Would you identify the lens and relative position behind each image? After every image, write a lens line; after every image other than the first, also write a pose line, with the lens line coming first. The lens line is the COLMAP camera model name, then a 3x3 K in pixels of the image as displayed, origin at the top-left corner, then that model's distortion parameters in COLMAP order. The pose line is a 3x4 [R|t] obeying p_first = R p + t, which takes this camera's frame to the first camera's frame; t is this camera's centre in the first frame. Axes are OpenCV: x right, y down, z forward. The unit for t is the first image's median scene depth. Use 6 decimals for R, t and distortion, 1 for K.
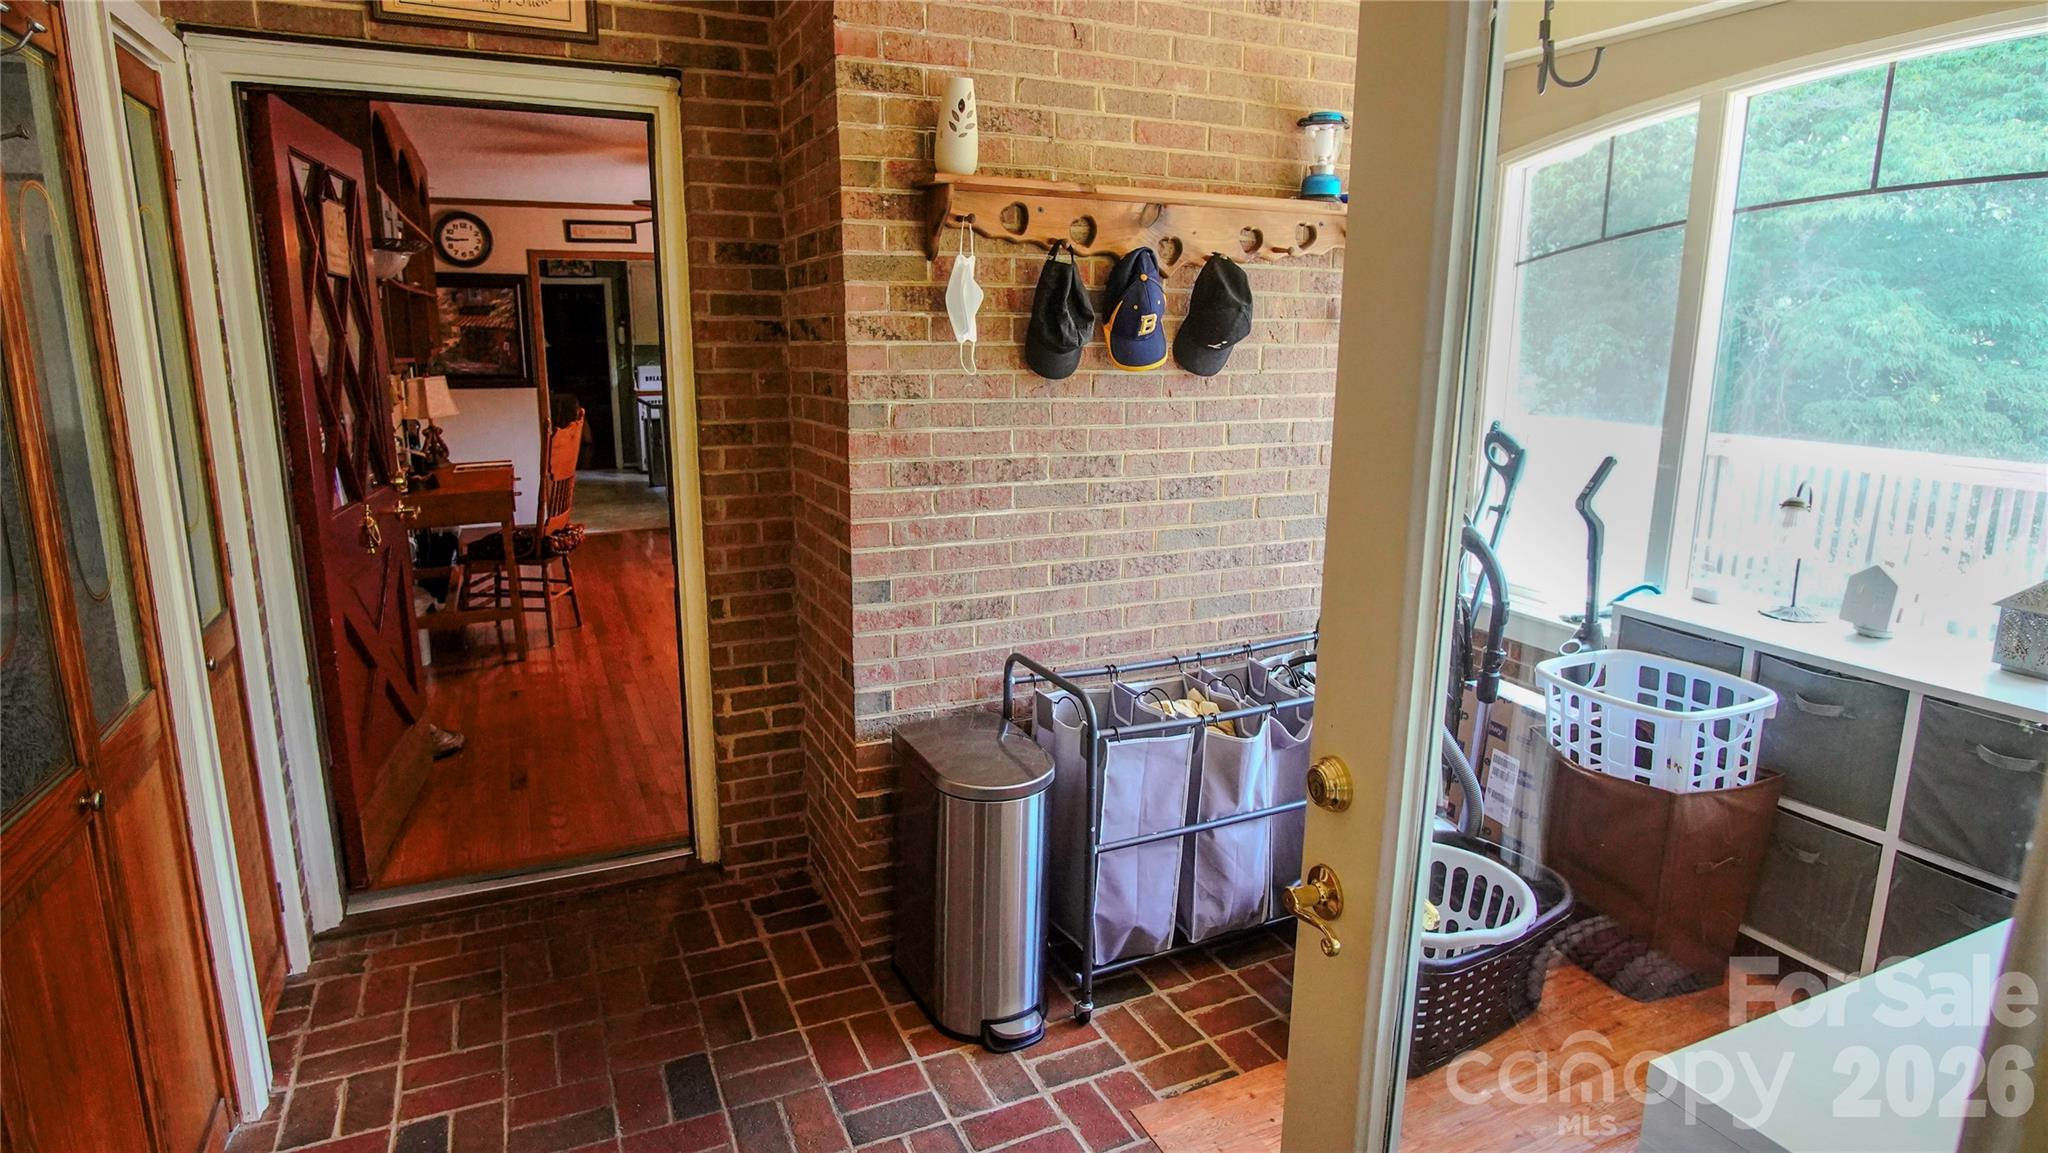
lens RADIAL K [[1106.6, 0, 1015.1], [0, 1106.6, 570.9], [0, 0, 1]] dist [-0.024506, 0.000507]
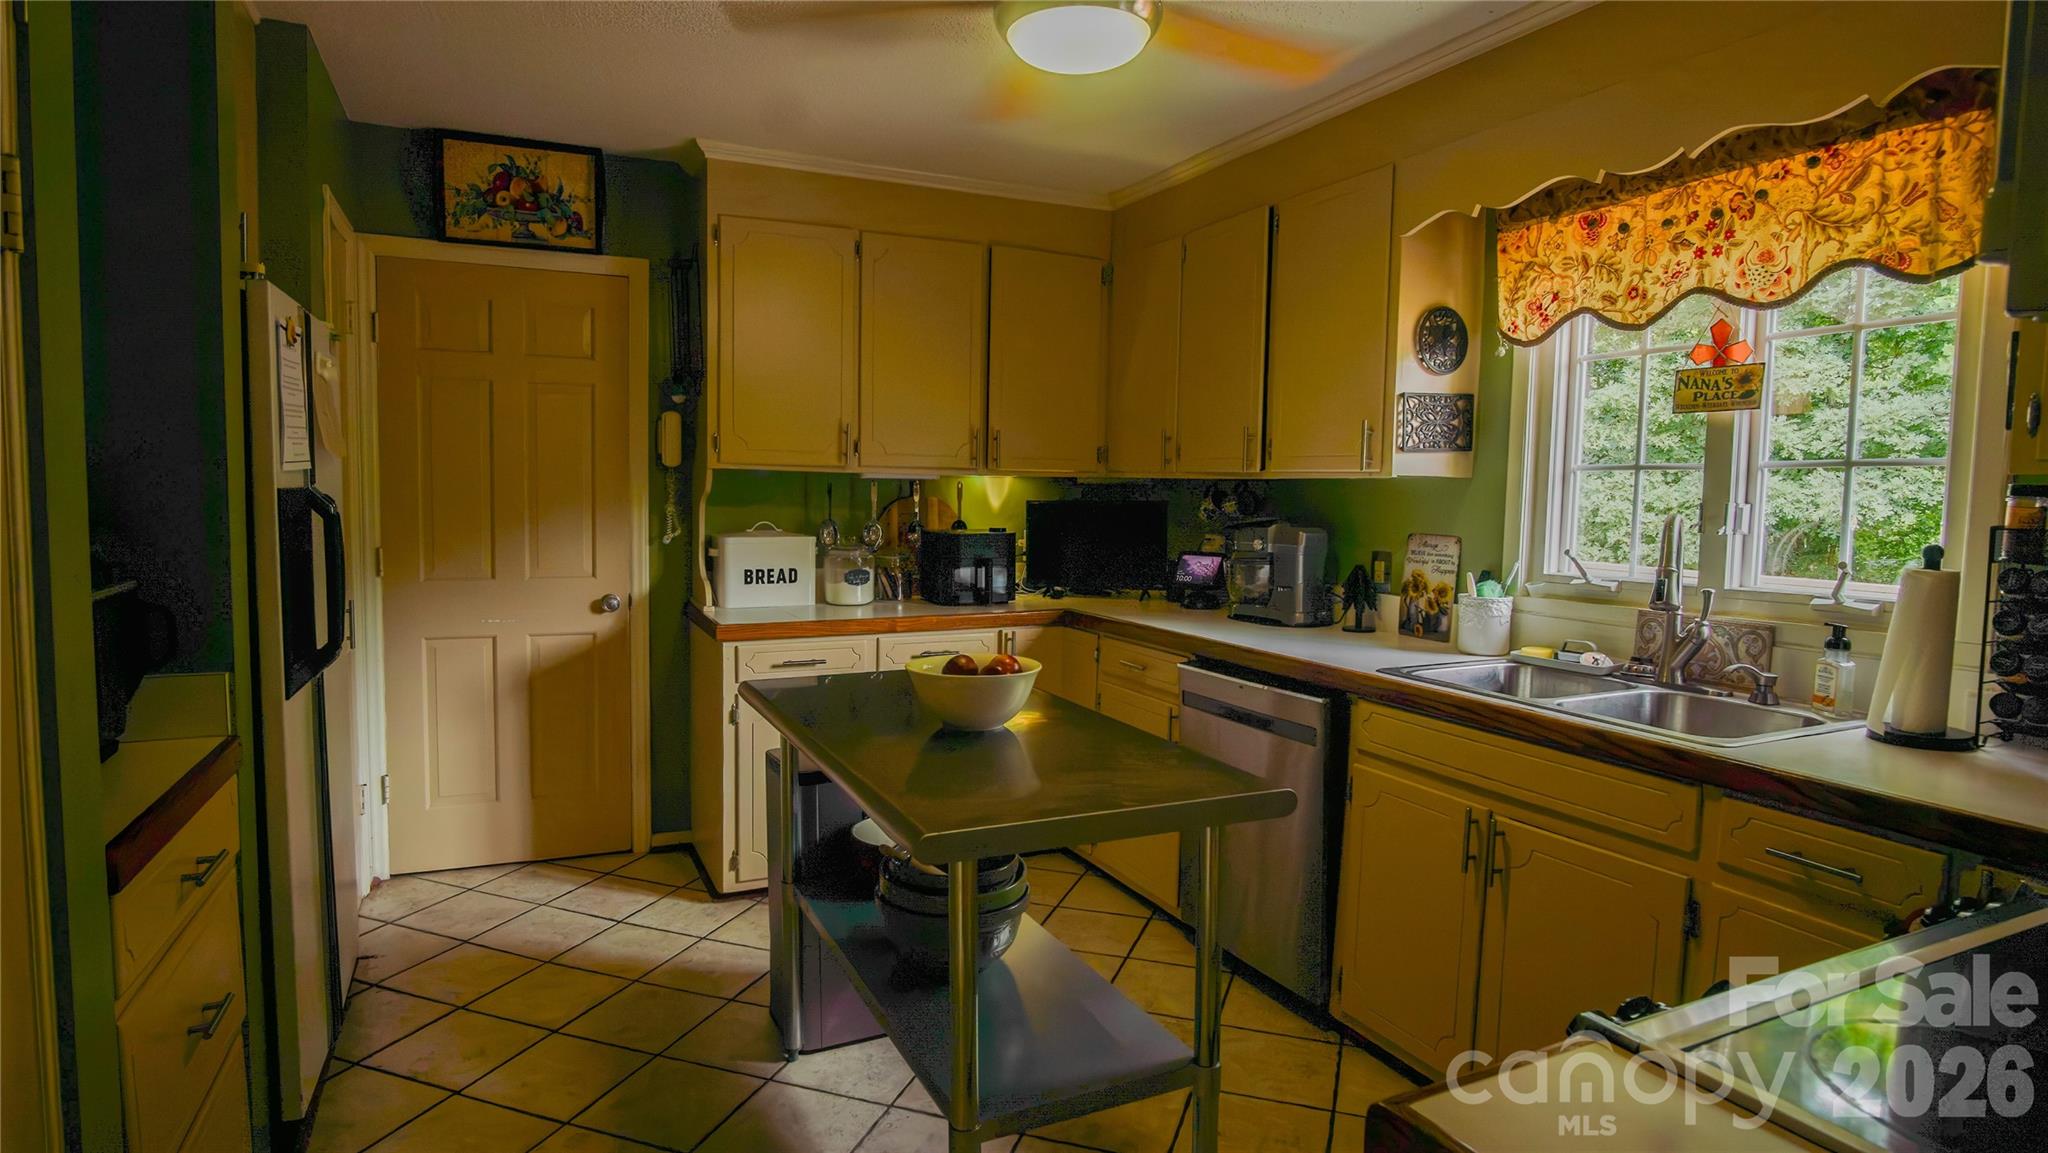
lens RADIAL K [[1106.6, 0, 1015.1], [0, 1106.6, 570.9], [0, 0, 1]] dist [-0.024506, 0.000507]
pose [[0.999863, 0.016539, -0.000937, -0.399159], [-0.016512, 0.990479, -0.136672, -0.208418], [-0.001332, 0.136668, 0.990616, 1.071295]]
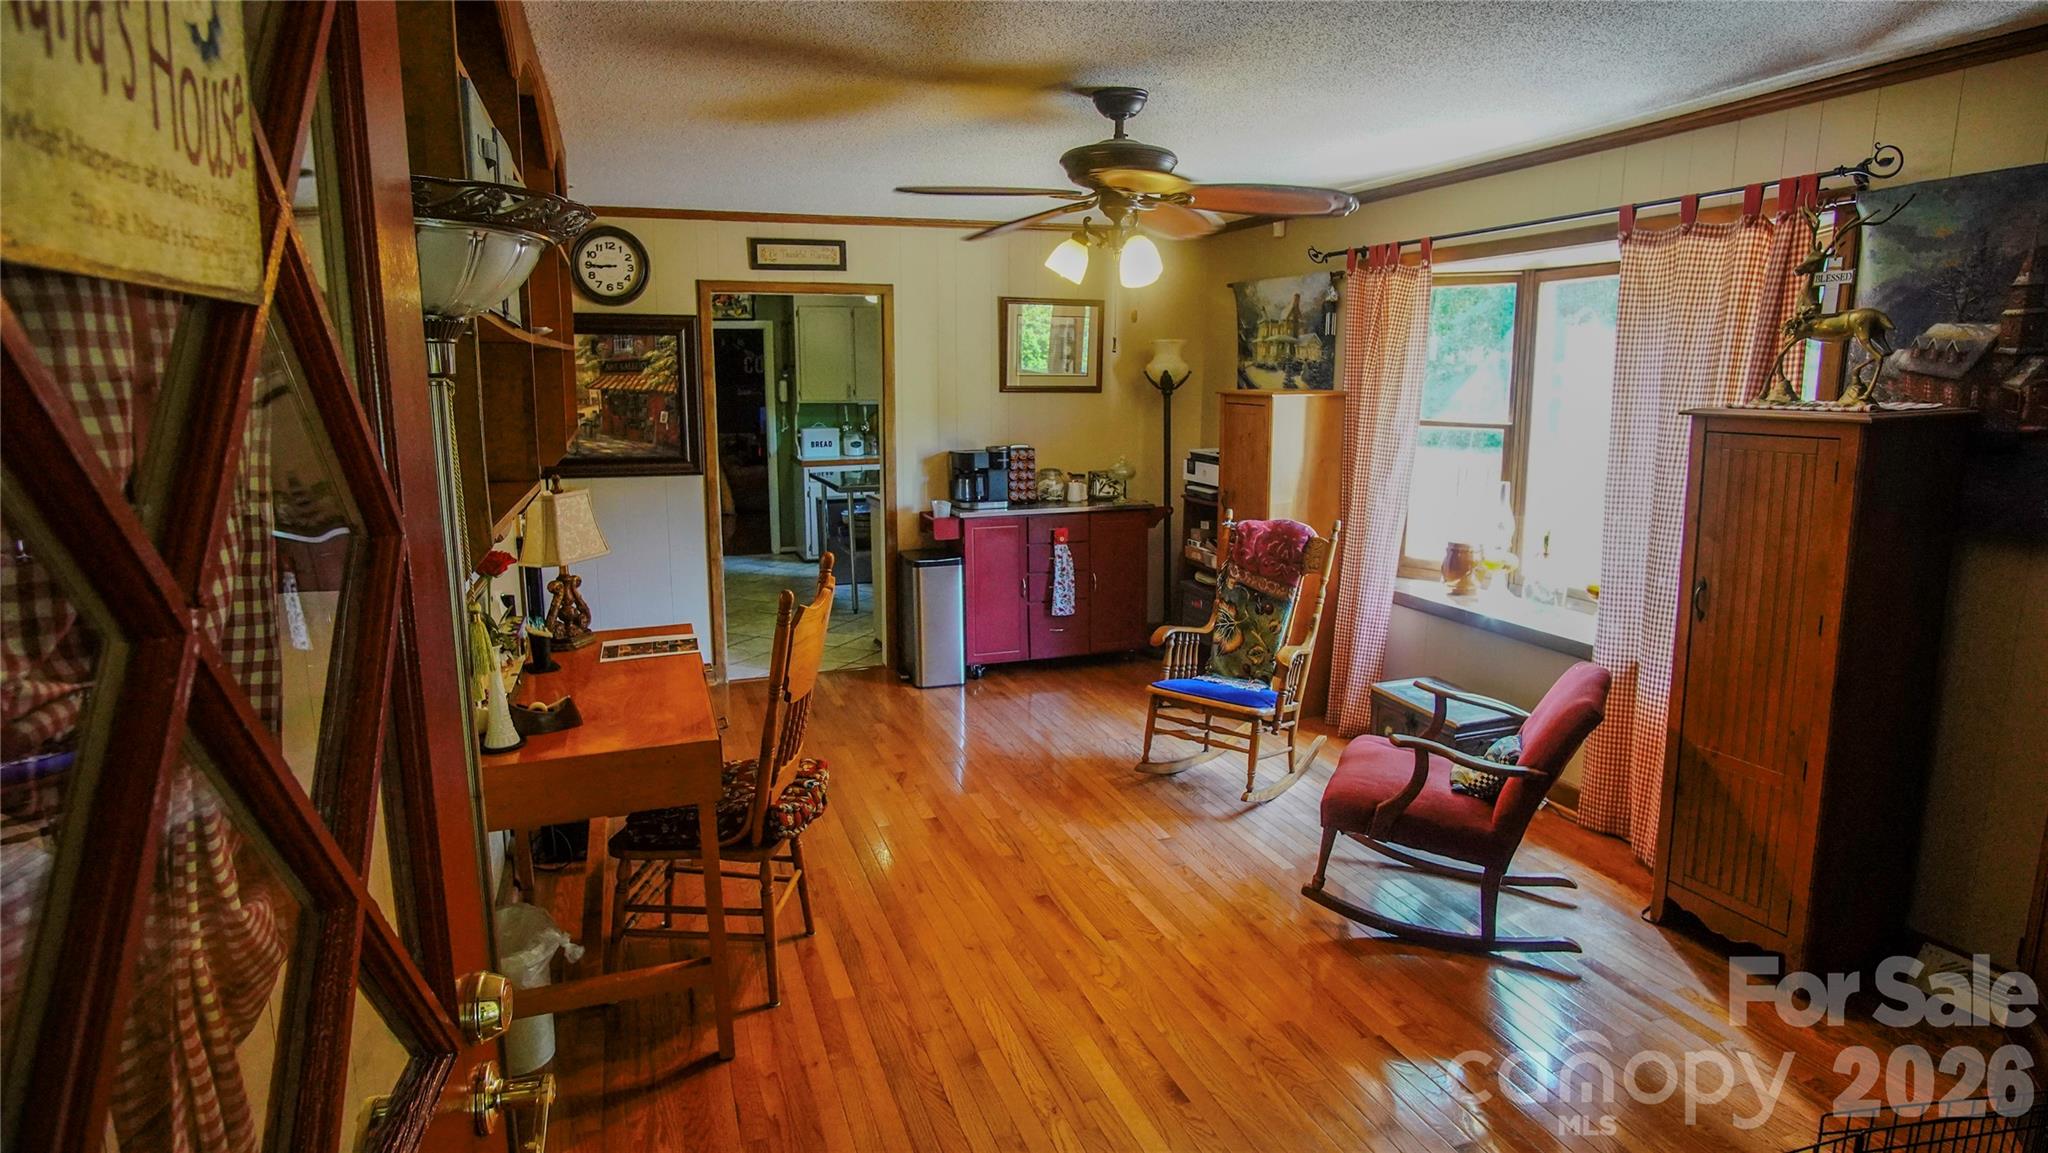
lens RADIAL K [[1102.8, 0, 1016.5], [0, 1102.8, 567.5], [0, 0, 1]] dist [-0.023206, -0.000015]
pose [[0.996484, 0.010914, -0.083070, -0.182189], [-0.014099, 0.999184, -0.037845, -0.086372], [0.082589, 0.038883, 0.995825, 0.329089]]
